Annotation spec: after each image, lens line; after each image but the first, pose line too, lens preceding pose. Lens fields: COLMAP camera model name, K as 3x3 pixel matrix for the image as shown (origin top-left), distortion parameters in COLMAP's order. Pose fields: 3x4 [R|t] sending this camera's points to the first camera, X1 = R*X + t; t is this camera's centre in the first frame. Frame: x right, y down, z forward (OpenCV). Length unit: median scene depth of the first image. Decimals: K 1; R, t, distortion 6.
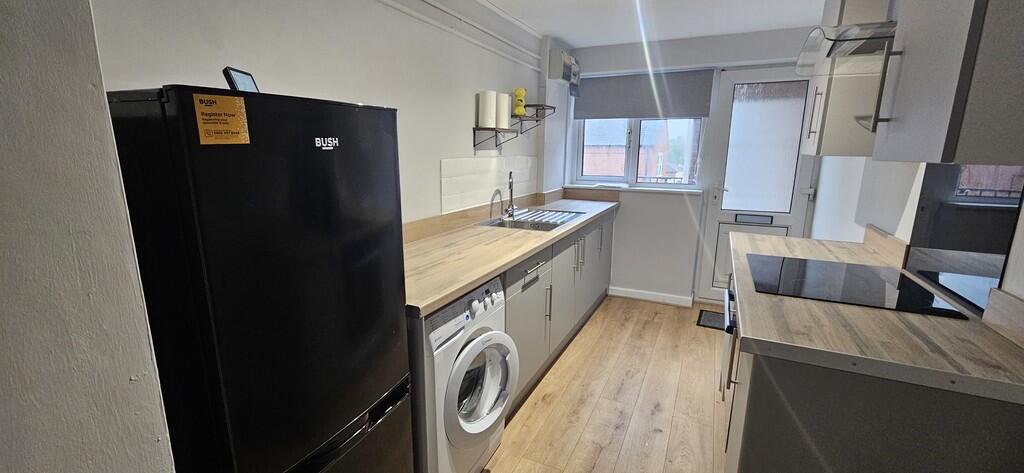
lens RADIAL K [[427.7, 0, 505.1], [0, 427.7, 238.1], [0, 0, 1]] dist [-0.000054, -0.000064]
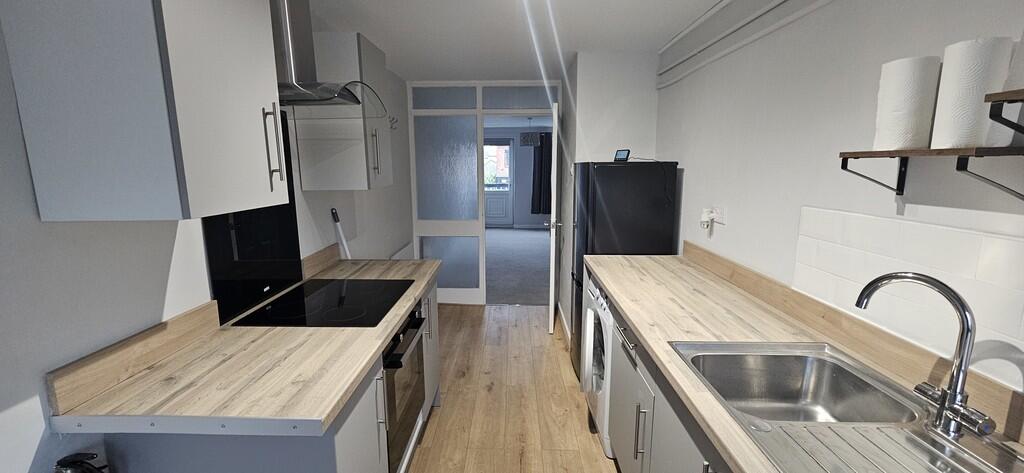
lens RADIAL K [[427.7, 0, 505.1], [0, 427.7, 238.1], [0, 0, 1]] dist [-0.000054, -0.000064]
pose [[-0.910982, 0.076846, -0.405223, 0.247799], [-0.073615, 0.936419, 0.343075, -0.184923], [0.405823, 0.342366, -0.847404, 0.757418]]
